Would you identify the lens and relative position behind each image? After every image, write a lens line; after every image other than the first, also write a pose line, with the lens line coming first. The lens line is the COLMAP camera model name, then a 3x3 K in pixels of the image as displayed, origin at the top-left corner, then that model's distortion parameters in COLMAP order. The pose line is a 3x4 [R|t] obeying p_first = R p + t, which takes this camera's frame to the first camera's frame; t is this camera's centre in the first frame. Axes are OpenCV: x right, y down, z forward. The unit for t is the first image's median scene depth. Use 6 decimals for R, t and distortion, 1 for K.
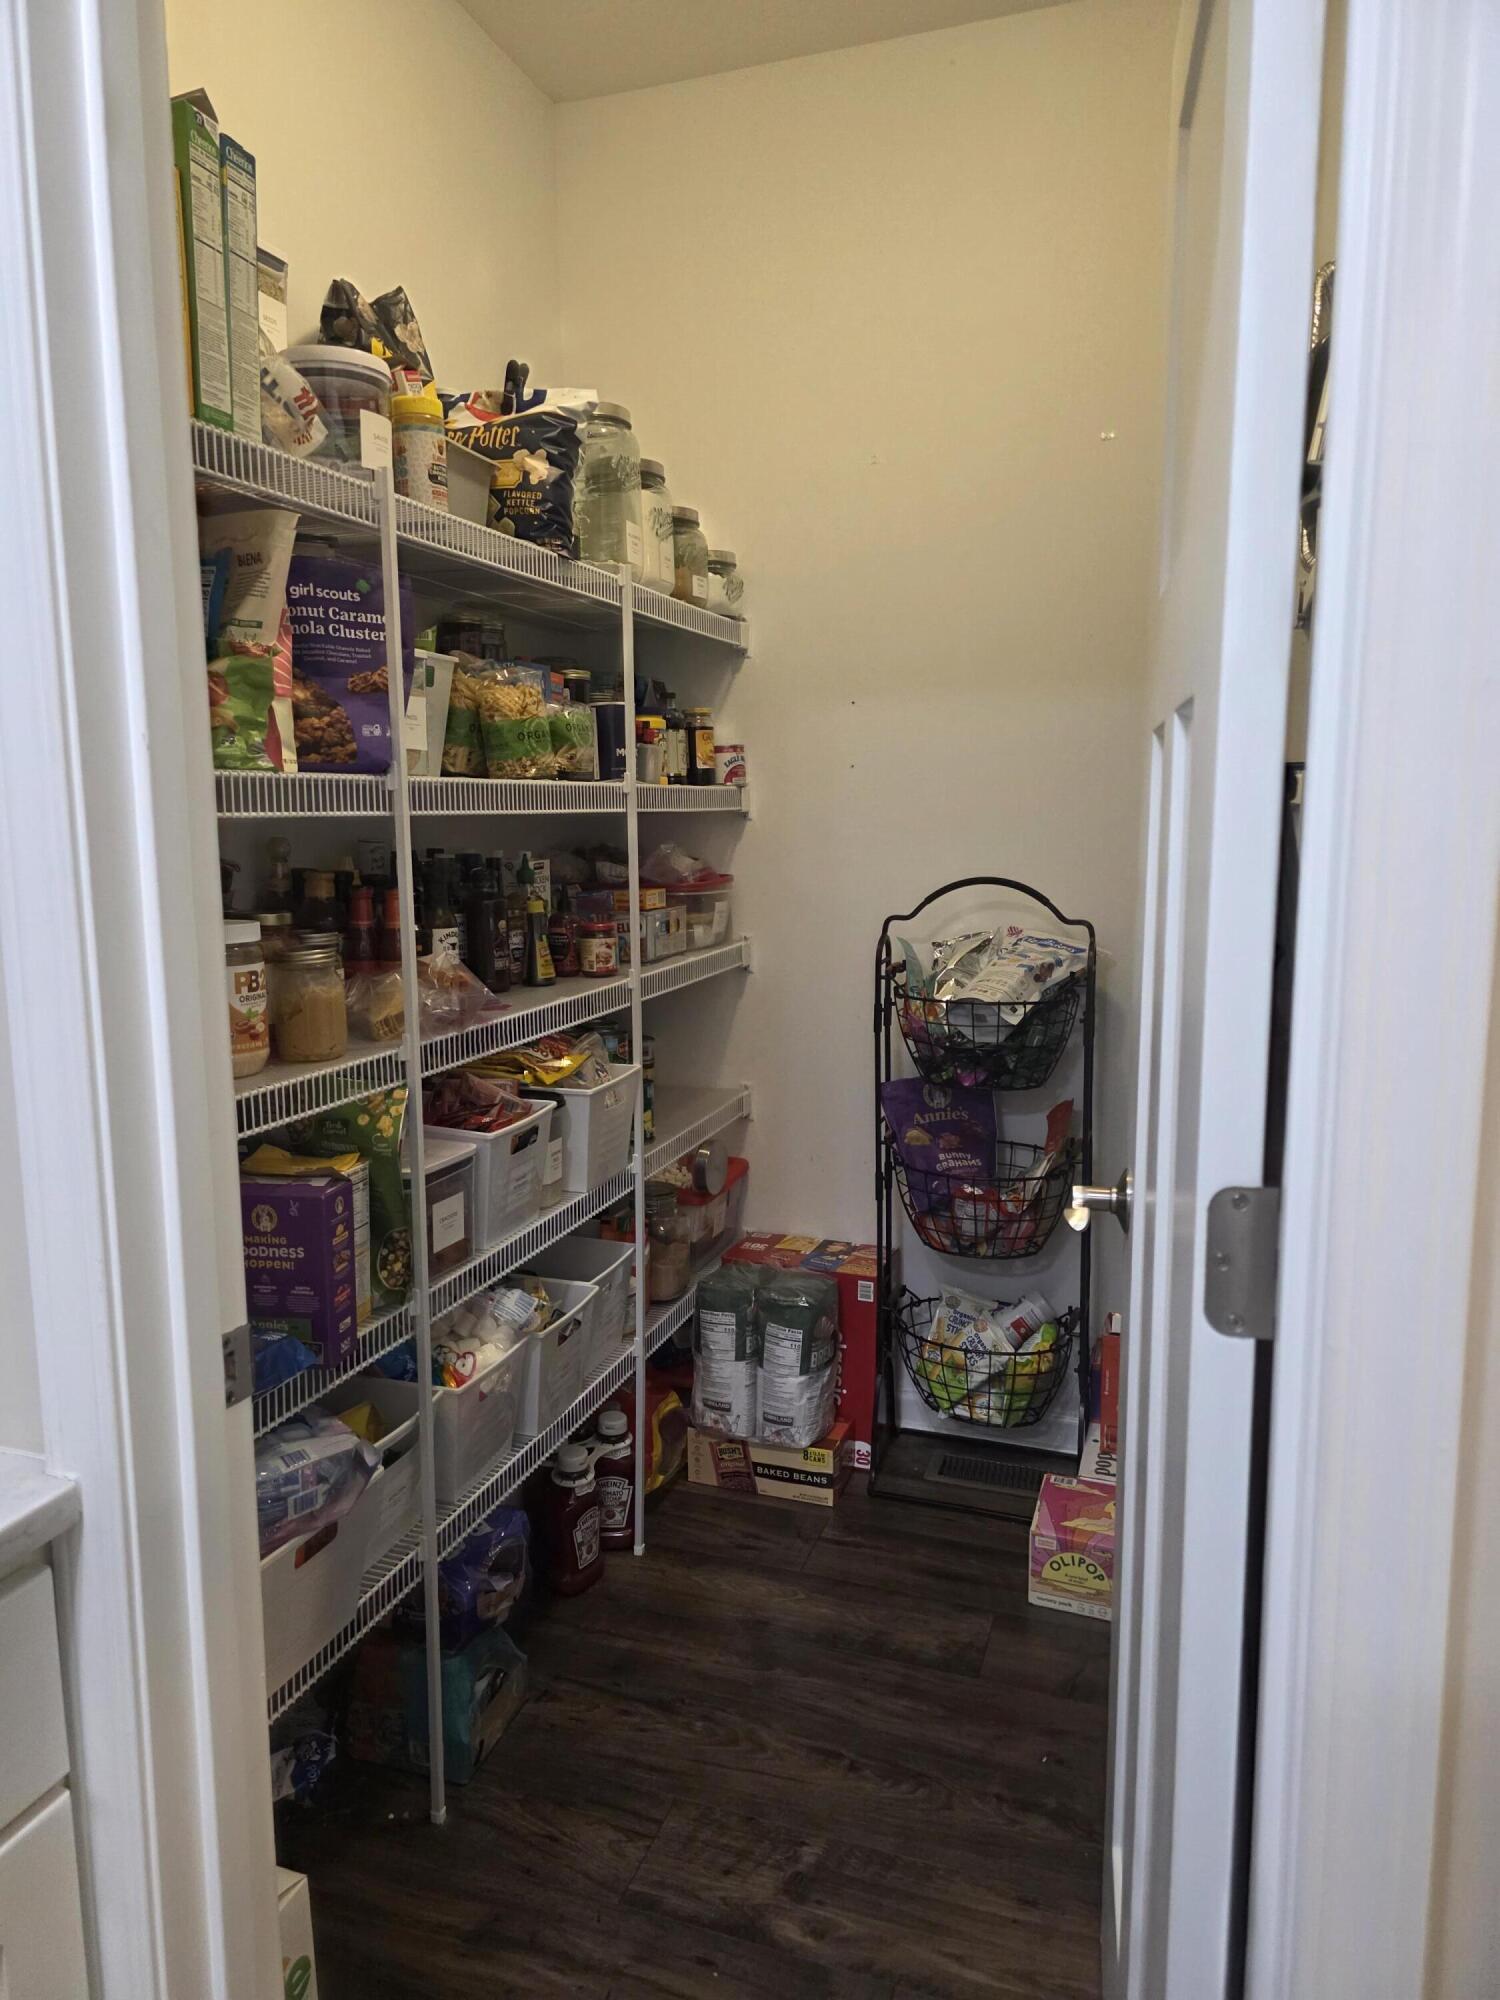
lens RADIAL K [[1344.4, 0, 750.0], [0, 1344.4, 1000.0], [0, 0, 1]] dist [0.093066, -0.116531]
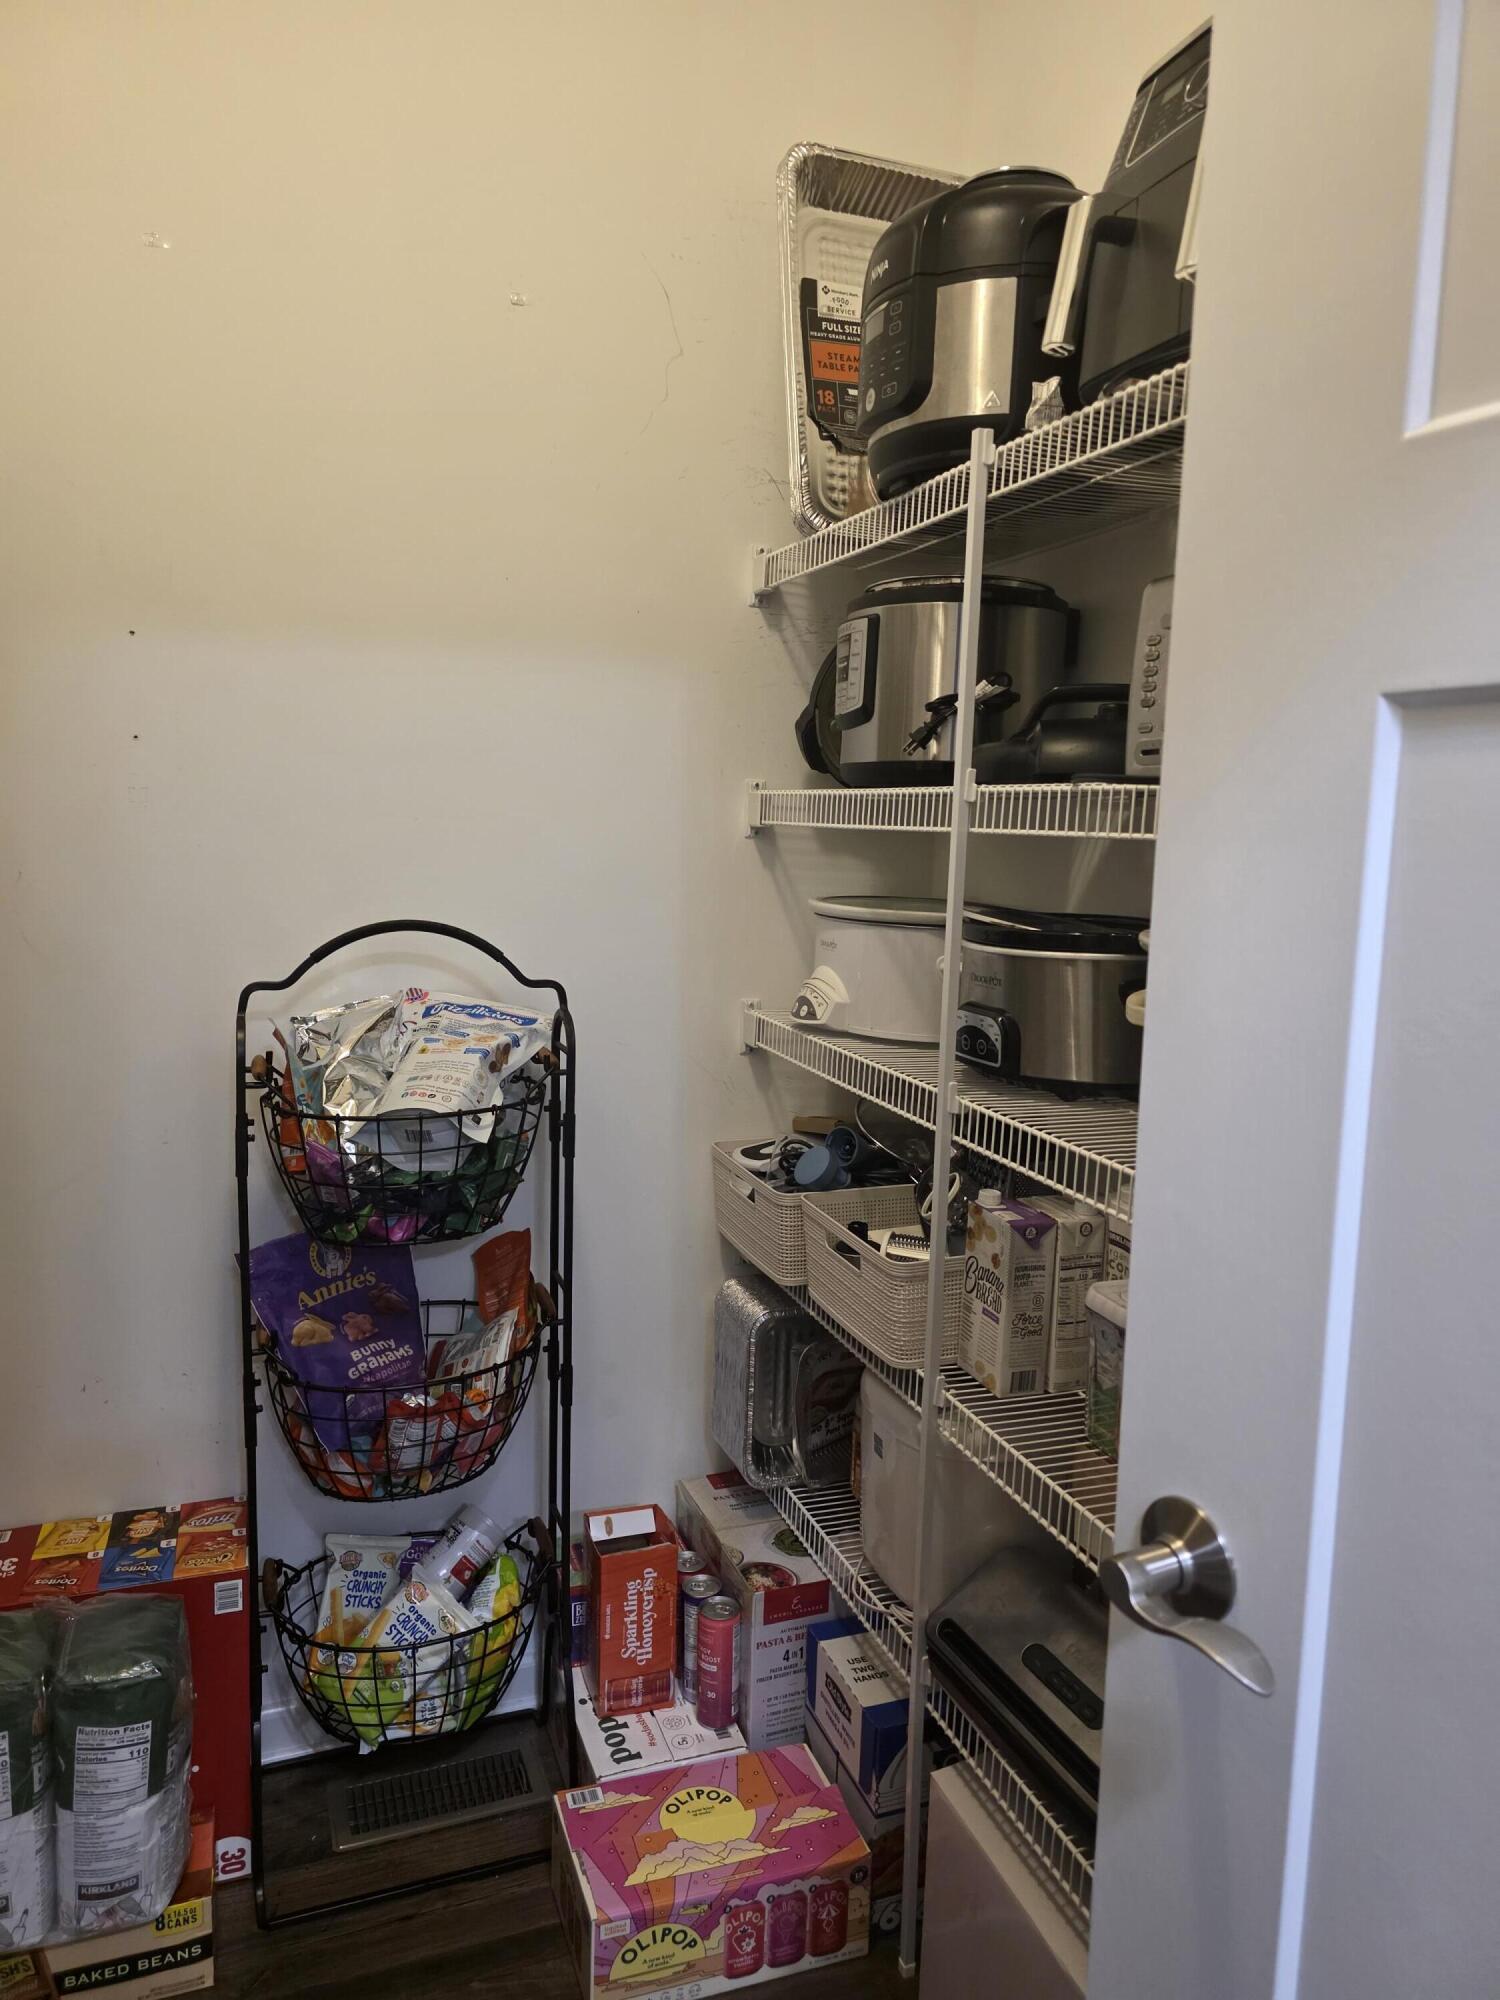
lens RADIAL K [[1348.8, 0, 750.0], [0, 1348.8, 1000.0], [0, 0, 1]] dist [0.063333, -0.052950]
pose [[0.771160, -0.057199, 0.634067, -0.113427], [0.058238, 0.998118, 0.019209, -0.053771], [-0.633972, 0.022113, 0.773039, 0.377556]]
